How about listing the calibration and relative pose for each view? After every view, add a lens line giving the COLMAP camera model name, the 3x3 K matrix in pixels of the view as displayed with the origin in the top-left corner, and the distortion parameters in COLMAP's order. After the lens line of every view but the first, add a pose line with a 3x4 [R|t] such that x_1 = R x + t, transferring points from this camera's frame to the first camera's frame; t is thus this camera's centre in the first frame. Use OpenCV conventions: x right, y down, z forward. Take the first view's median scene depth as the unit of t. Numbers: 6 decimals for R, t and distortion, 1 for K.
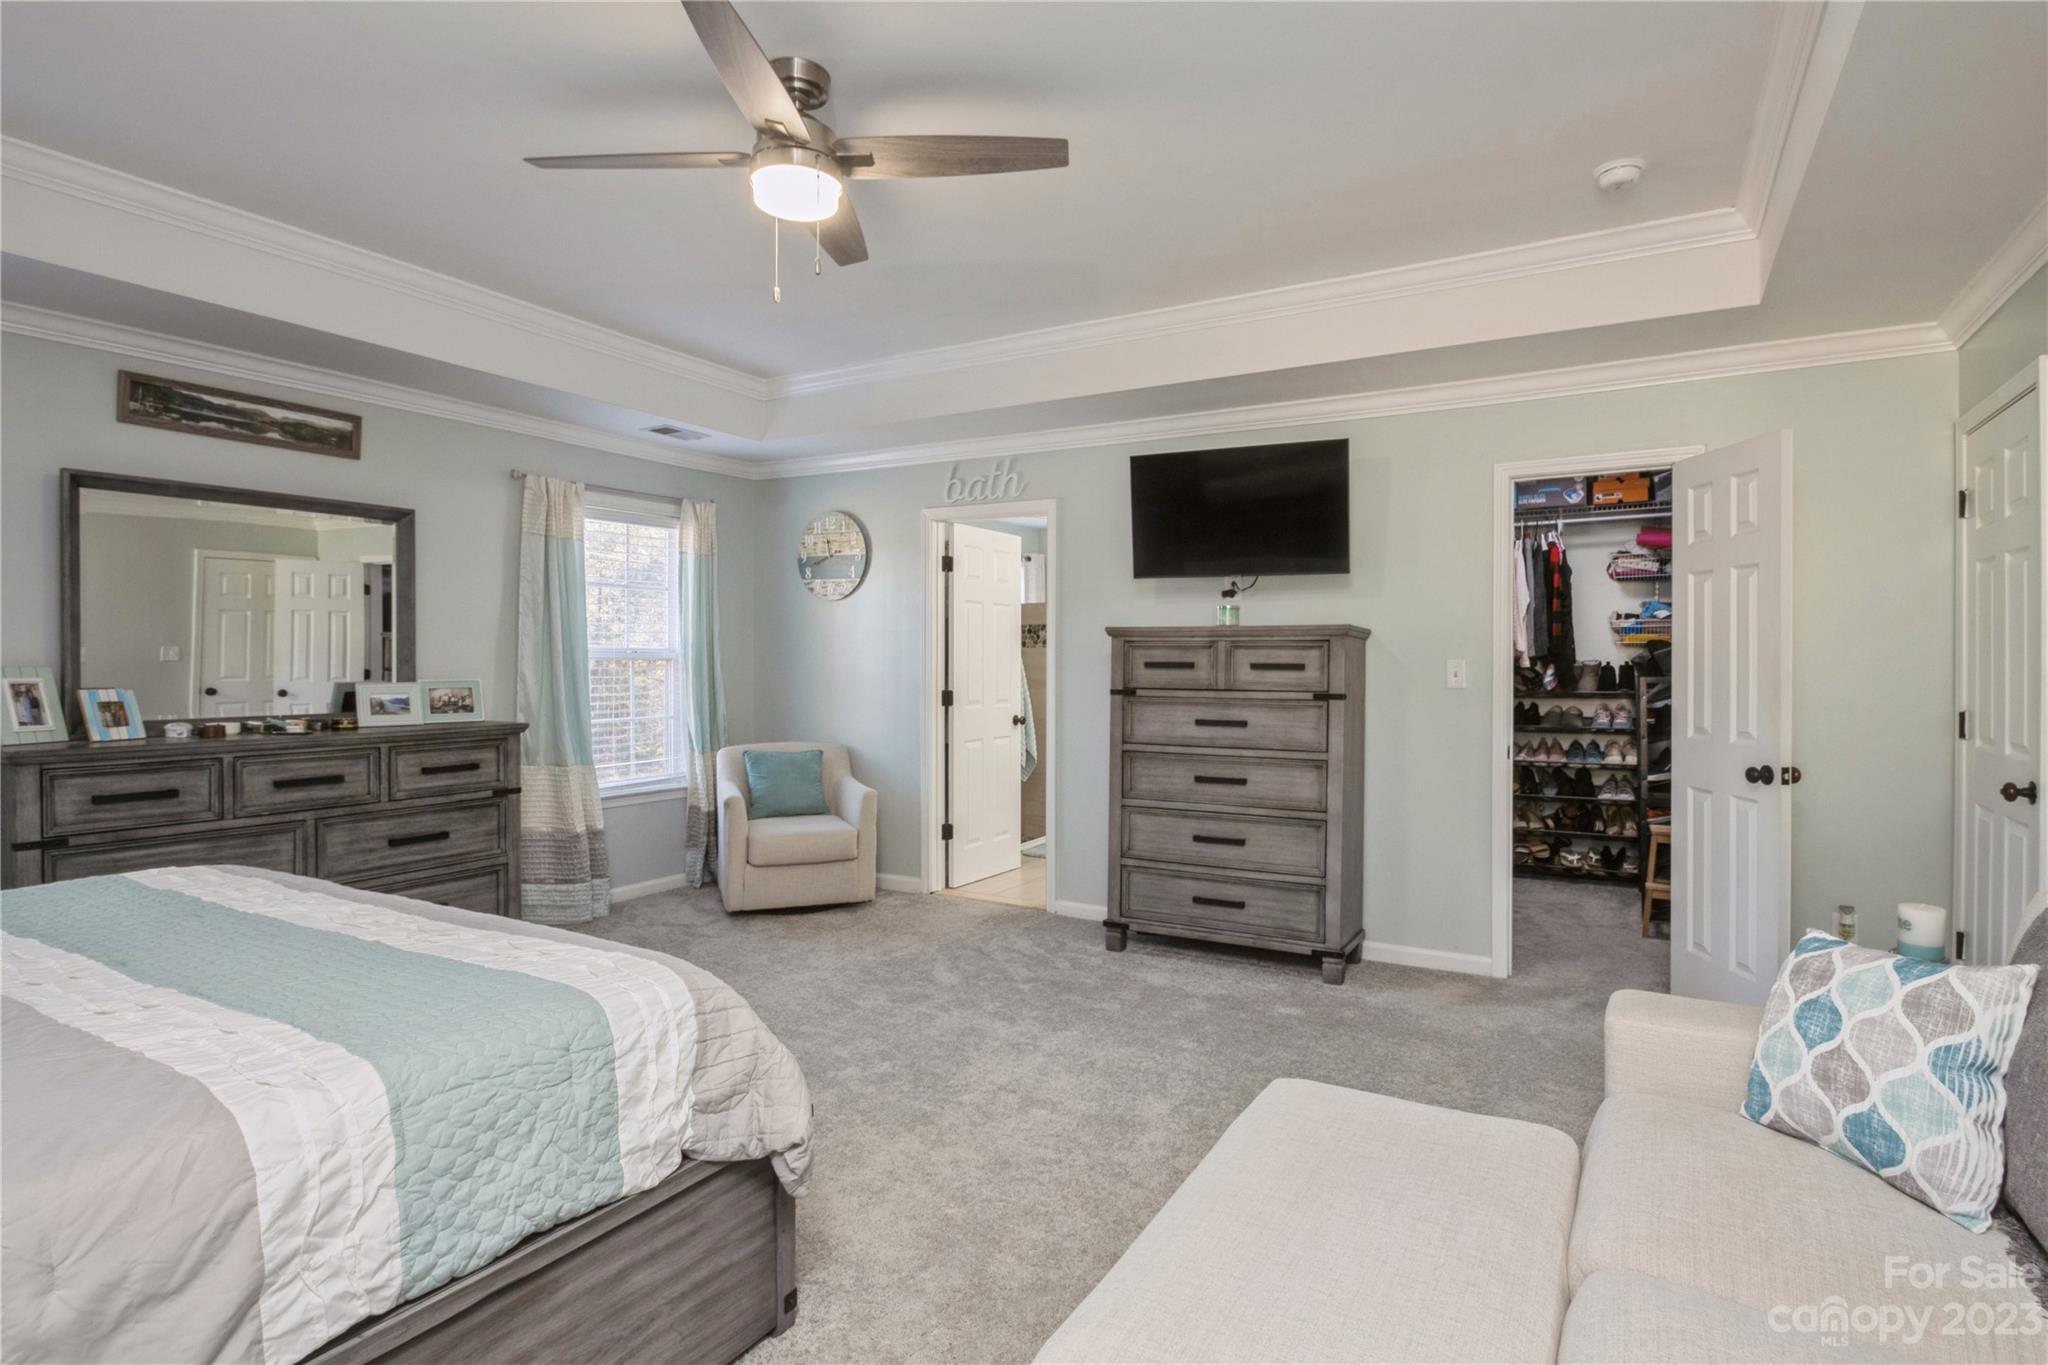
lens RADIAL K [[1048.7, 0, 1024.0], [0, 1048.7, 682.5], [0, 0, 1]] dist [-0.000022, -0.000096]
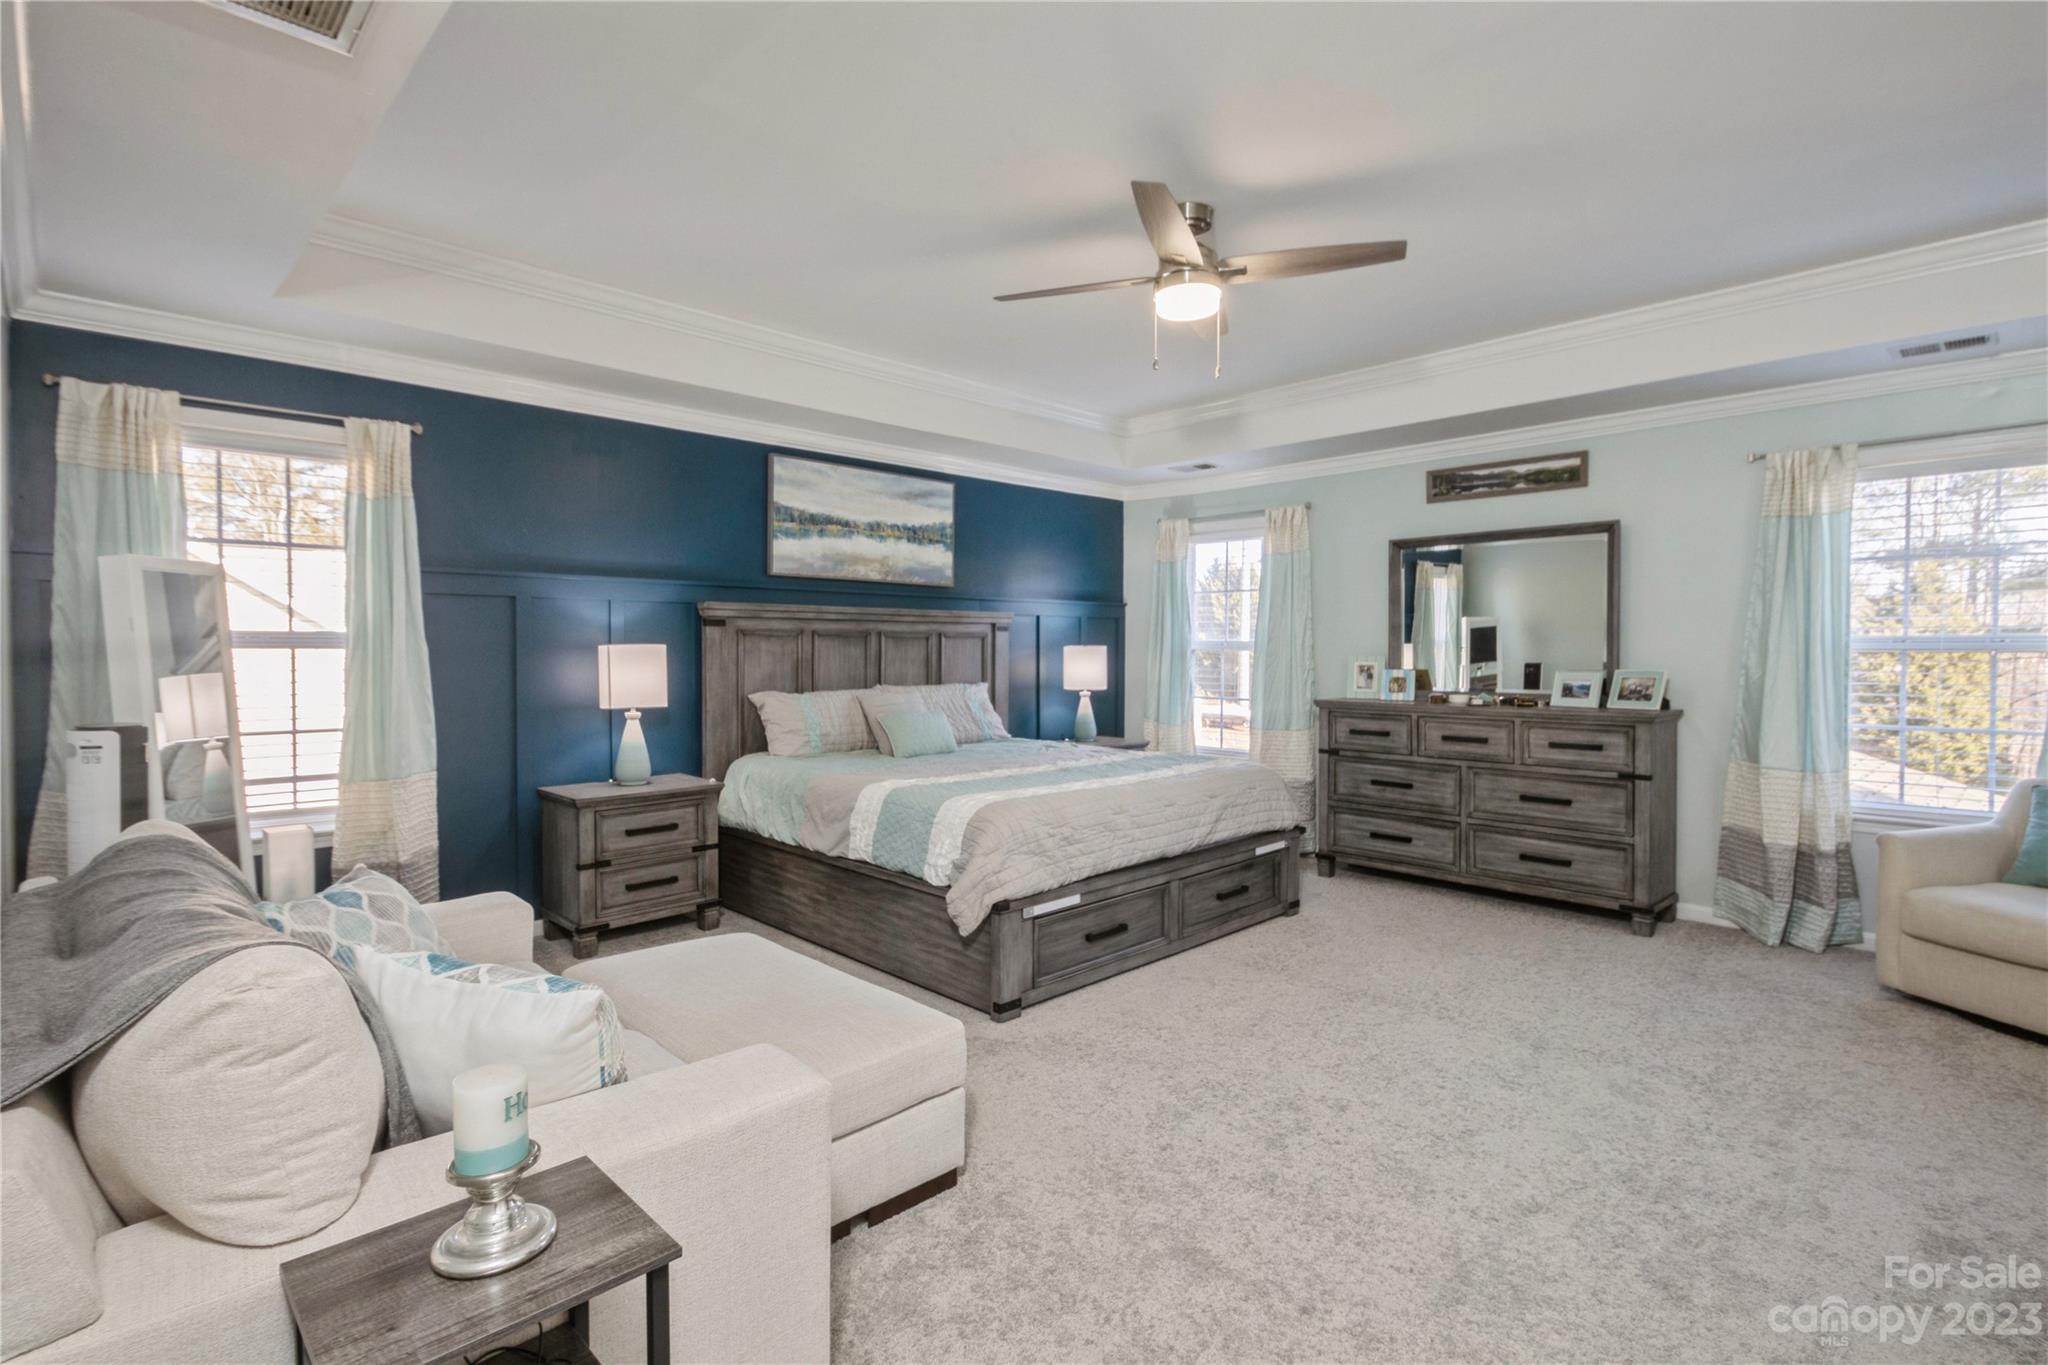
lens RADIAL K [[972.7, 0, 1032.5], [0, 972.7, 648.0], [0, 0, 1]] dist [0.000531, -0.000315]
pose [[-0.266654, 0.000678, -0.963792, 0.667661], [-0.018149, 0.999819, 0.005725, -0.022022], [0.963621, 0.019018, -0.266594, 0.737582]]
